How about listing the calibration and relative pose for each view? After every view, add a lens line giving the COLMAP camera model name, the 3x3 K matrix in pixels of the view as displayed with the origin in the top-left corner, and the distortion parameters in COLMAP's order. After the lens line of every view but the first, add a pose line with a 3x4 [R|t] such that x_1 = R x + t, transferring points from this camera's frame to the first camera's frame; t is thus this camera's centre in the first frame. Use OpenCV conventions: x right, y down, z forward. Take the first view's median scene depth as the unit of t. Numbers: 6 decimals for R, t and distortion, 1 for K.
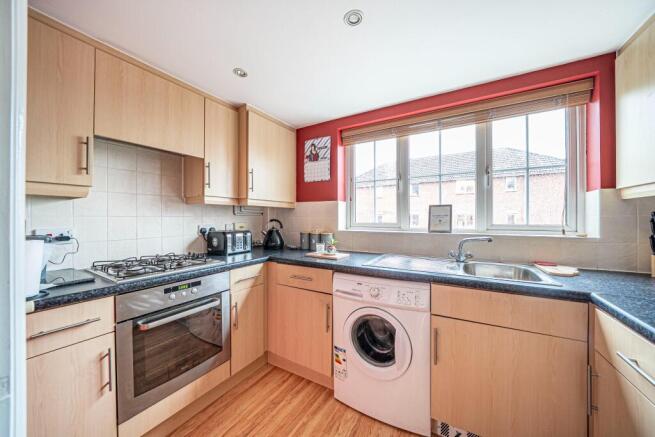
lens RADIAL K [[232.7, 0, 329.8], [0, 232.7, 209.7], [0, 0, 1]] dist [-0.010906, 0.000016]
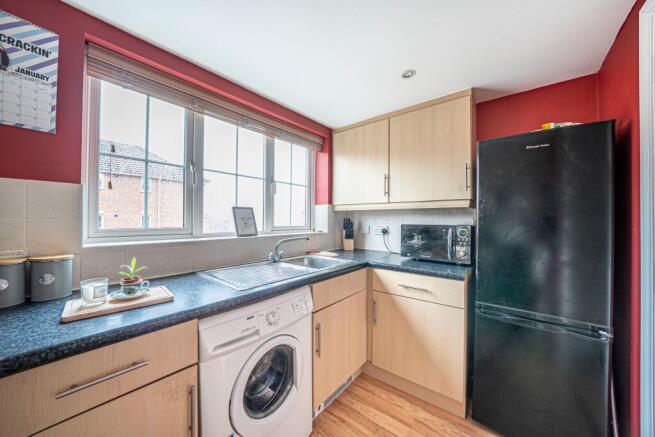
lens RADIAL K [[232.7, 0, 329.8], [0, 232.7, 209.7], [0, 0, 1]] dist [-0.010906, 0.000016]
pose [[0.165700, 0.043844, 0.985201, -0.416984], [-0.040294, 0.998478, -0.037657, 0.013009], [-0.985353, -0.033458, 0.167214, 0.528279]]
